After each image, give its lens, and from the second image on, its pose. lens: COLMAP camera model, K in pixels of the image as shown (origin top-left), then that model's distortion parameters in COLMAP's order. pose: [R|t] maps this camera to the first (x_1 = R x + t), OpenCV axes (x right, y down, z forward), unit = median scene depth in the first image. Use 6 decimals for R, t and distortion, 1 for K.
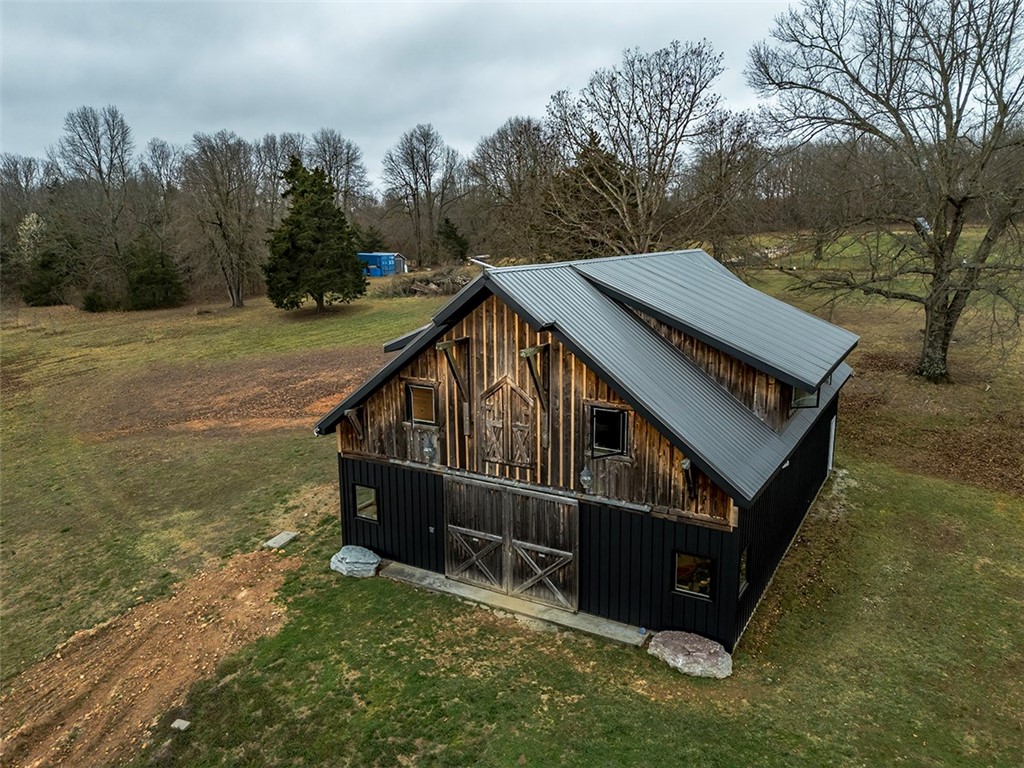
lens RADIAL K [[762.5, 0, 515.8], [0, 762.5, 374.0], [0, 0, 1]] dist [0.057001, -0.043477]
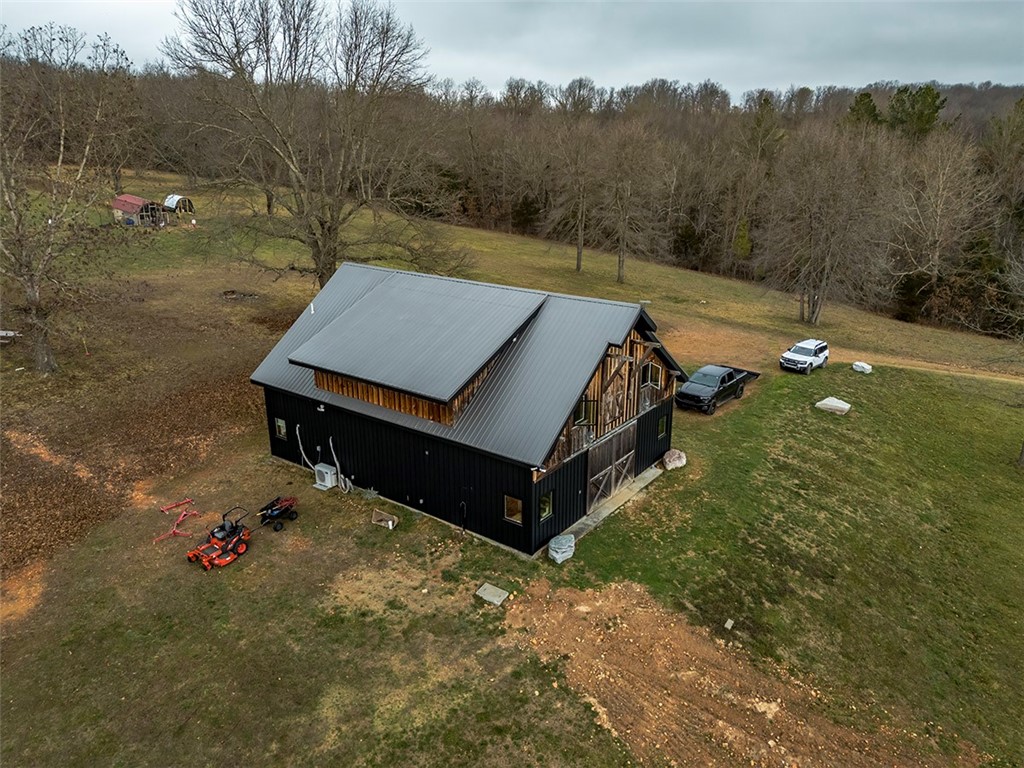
lens RADIAL K [[762.5, 0, 510.2], [0, 762.5, 382.5], [0, 0, 1]] dist [0.057001, -0.043477]
pose [[0.110081, -0.310371, 0.944220, -1.528599], [0.194863, 0.938297, 0.285706, -0.458197], [-0.974634, 0.152543, 0.163768, 0.934153]]
